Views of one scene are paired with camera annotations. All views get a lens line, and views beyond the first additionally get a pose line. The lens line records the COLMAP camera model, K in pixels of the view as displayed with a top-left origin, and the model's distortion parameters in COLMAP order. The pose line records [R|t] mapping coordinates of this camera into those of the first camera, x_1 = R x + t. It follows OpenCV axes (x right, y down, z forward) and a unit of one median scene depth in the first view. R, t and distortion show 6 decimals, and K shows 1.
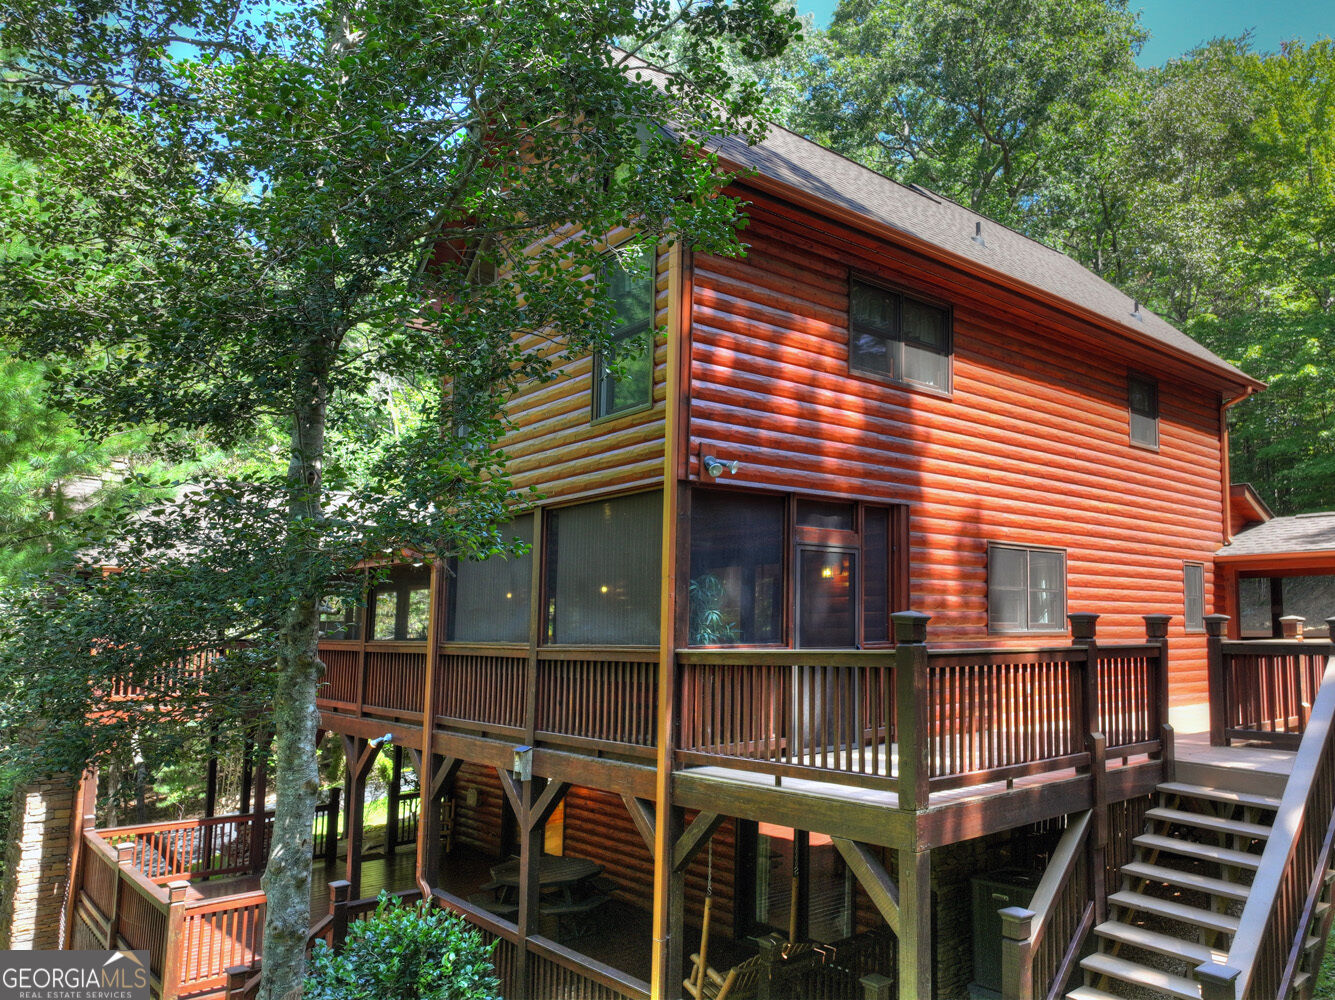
lens RADIAL K [[955.6, 0, 662.3], [0, 955.6, 526.1], [0, 0, 1]] dist [0.007651, 0.013031]
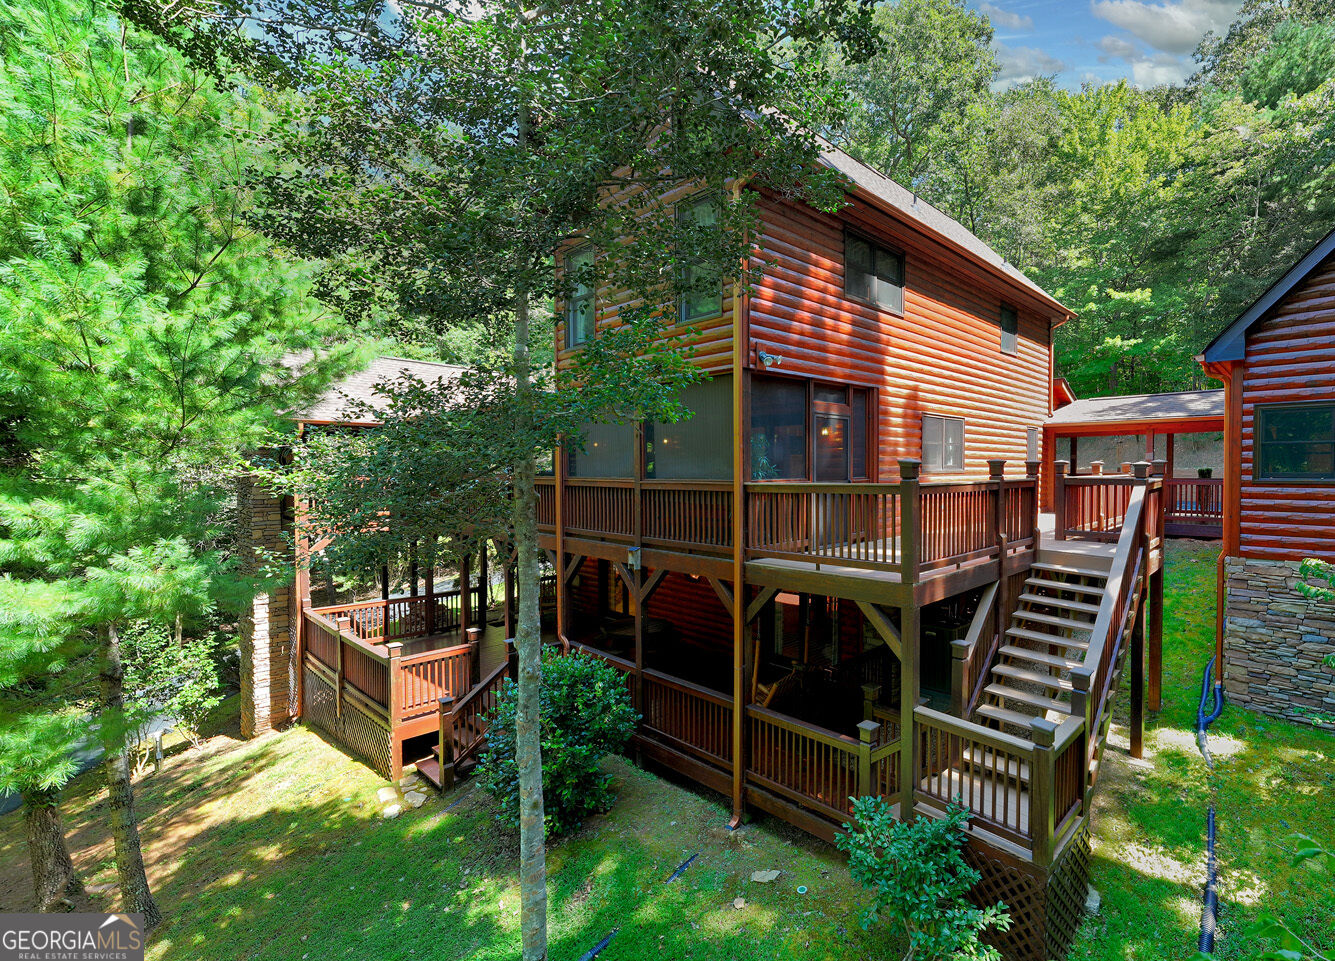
lens RADIAL K [[636.9, 0, 667.5], [0, 636.9, 480.5], [0, 0, 1]] dist [0.013828, -0.000689]
pose [[0.988084, 0.000303, 0.153915, -0.242089], [-0.021091, 0.990832, 0.133445, -0.004490], [-0.152463, -0.135101, 0.979032, 0.040086]]
